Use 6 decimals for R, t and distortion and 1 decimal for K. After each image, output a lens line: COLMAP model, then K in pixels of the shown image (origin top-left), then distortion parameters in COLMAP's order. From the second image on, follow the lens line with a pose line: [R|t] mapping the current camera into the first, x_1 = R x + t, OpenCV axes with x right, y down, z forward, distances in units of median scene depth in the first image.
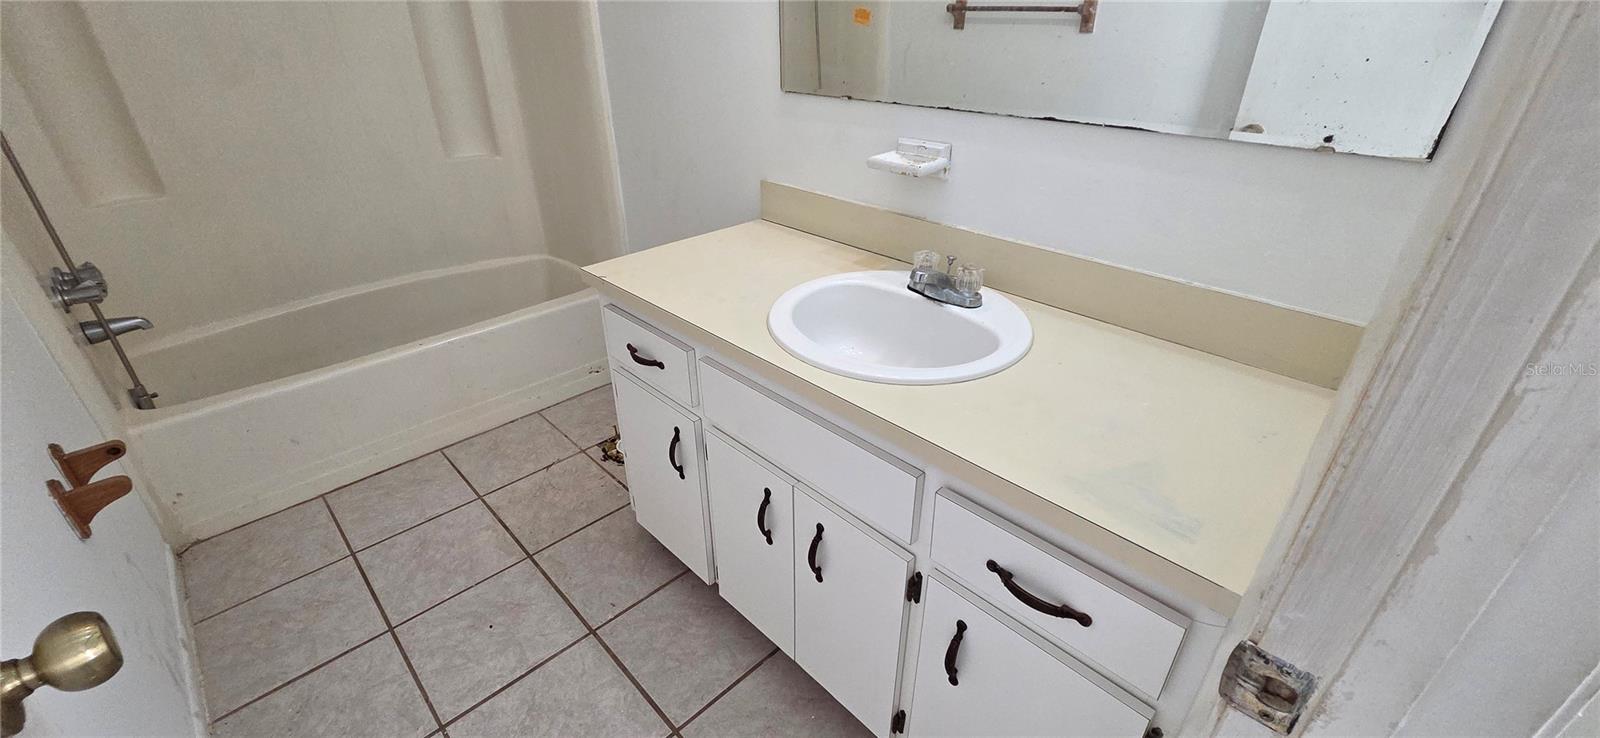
lens RADIAL K [[648.0, 0, 800.4], [0, 648.0, 371.4], [0, 0, 1]] dist [0.003958, -0.000314]
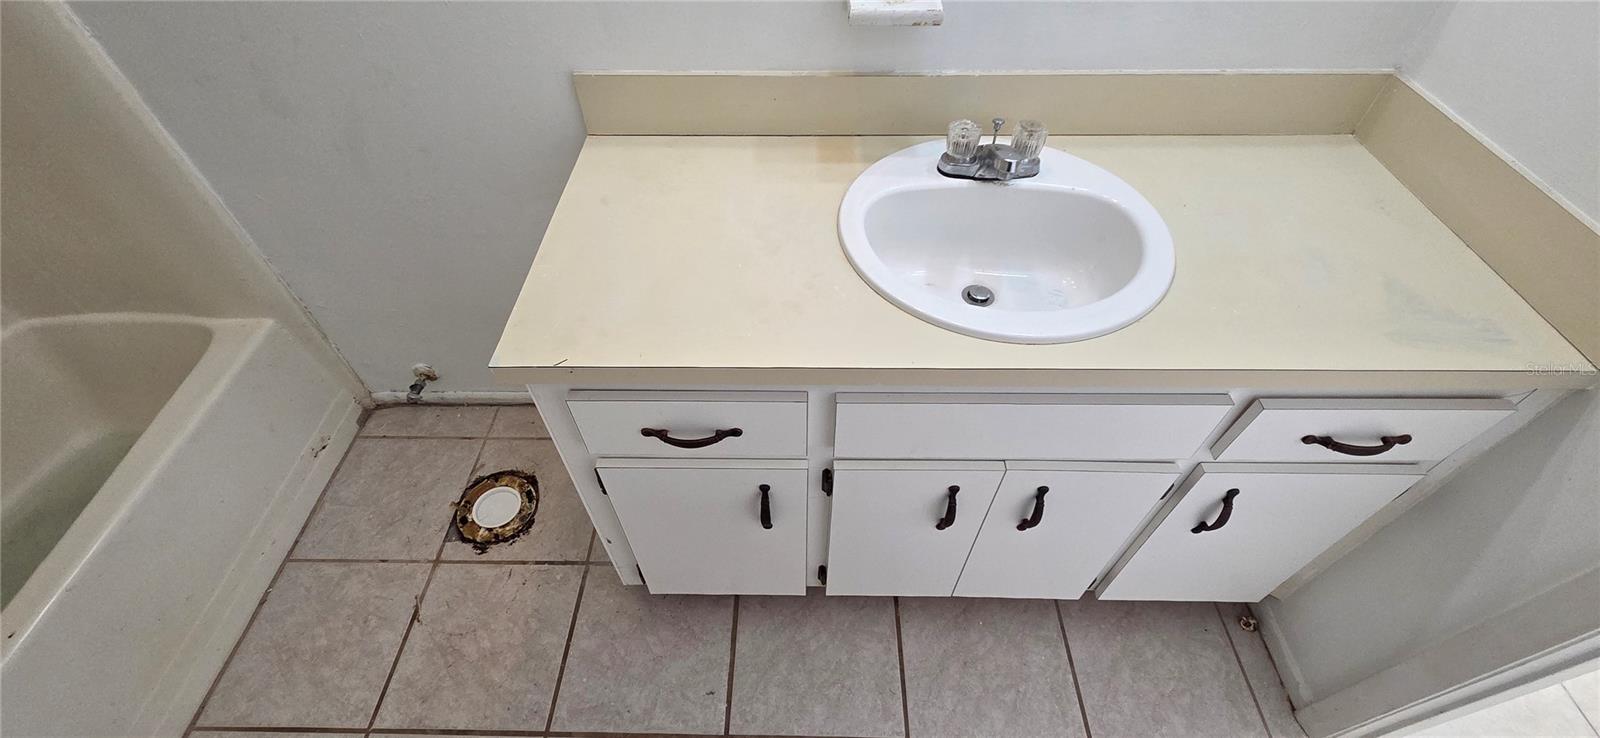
lens RADIAL K [[648.0, 0, 795.3], [0, 648.0, 366.5], [0, 0, 1]] dist [0.003958, -0.000314]
pose [[0.714016, -0.529919, 0.457566, -0.411923], [0.349007, 0.835954, 0.423527, -0.305812], [-0.606939, -0.142711, 0.781831, 0.424699]]
